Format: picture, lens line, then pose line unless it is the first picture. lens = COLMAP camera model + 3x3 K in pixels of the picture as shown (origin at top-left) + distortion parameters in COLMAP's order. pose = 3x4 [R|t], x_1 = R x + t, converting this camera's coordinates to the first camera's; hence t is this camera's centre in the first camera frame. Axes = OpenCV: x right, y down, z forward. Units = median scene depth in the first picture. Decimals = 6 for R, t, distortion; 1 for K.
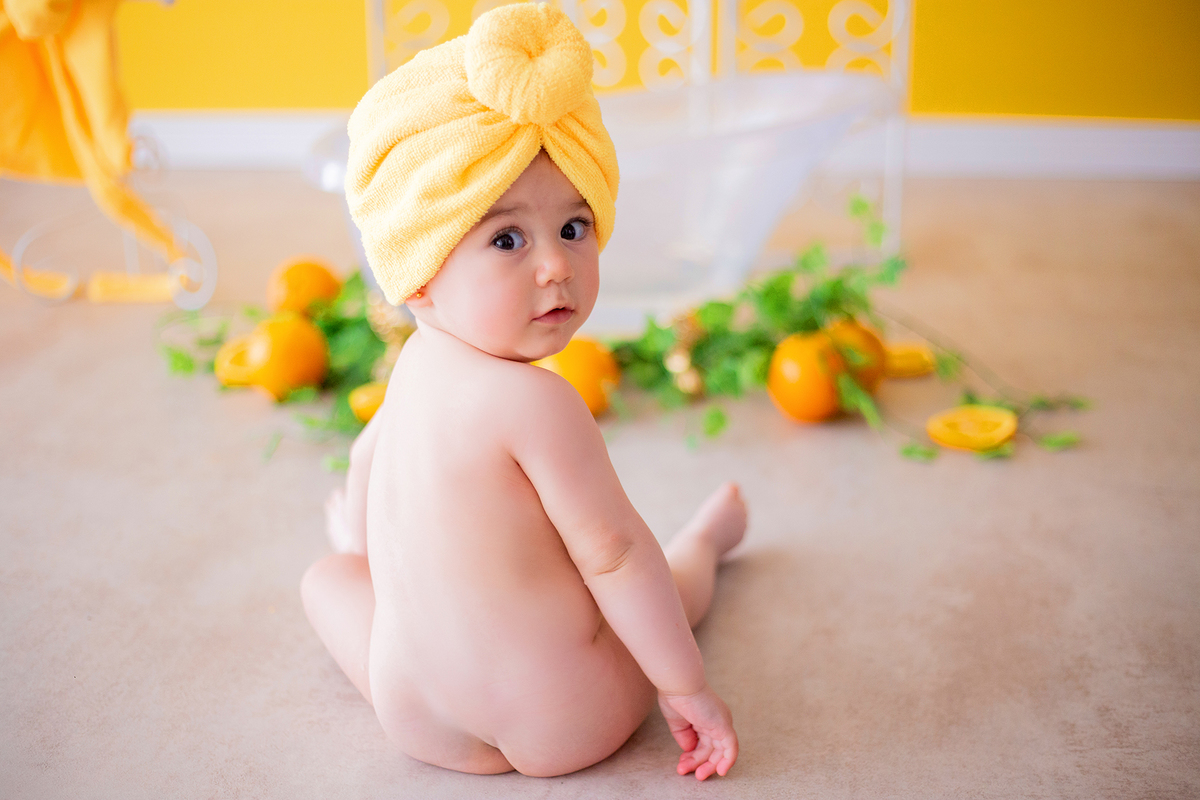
lens RADIAL K [[1676.4, 0, 600.0], [0, 1676.4, 400.0], [0, 0, 1]] dist [-0.107540, -0.030584]
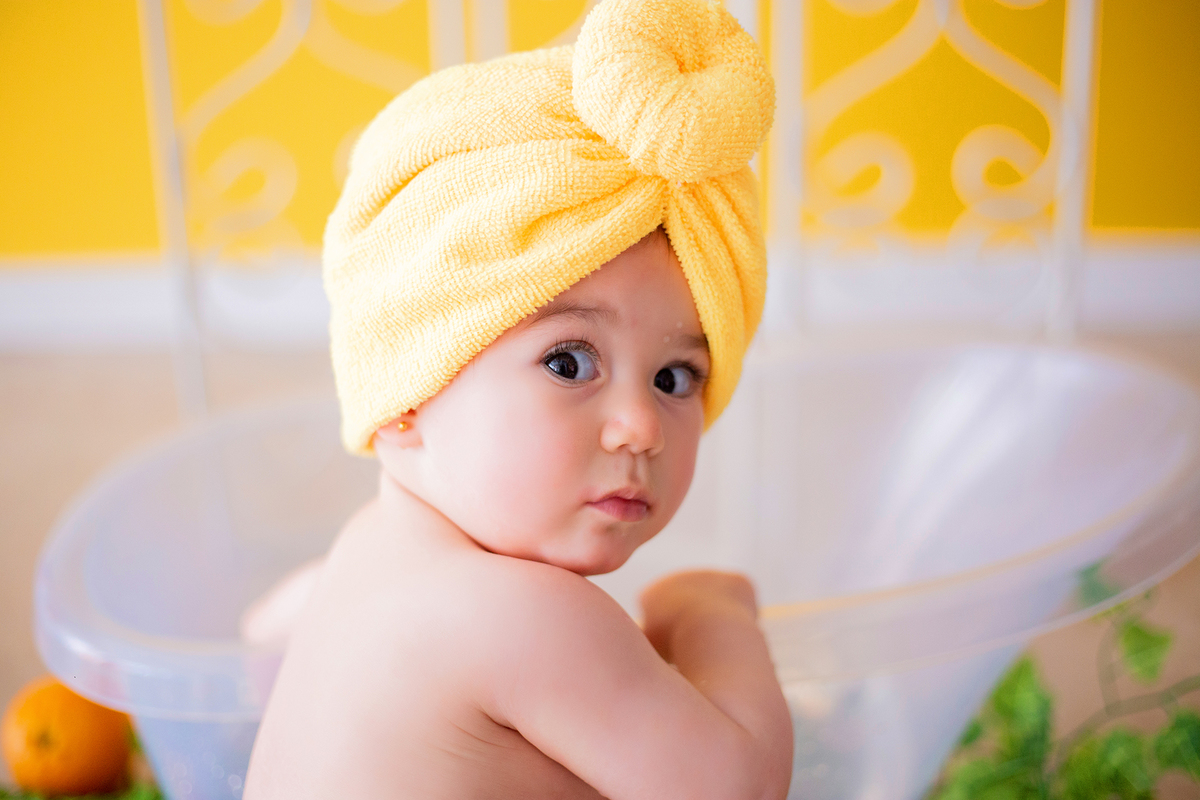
lens RADIAL K [[1743.5, 0, 600.0], [0, 1743.5, 400.0], [0, 0, 1]] dist [-0.119045, -0.037417]
pose [[0.974212, 0.225591, 0.004340, -0.045595], [-0.219391, 0.951578, -0.215332, 0.050911], [-0.052707, 0.208827, 0.976531, 0.403528]]
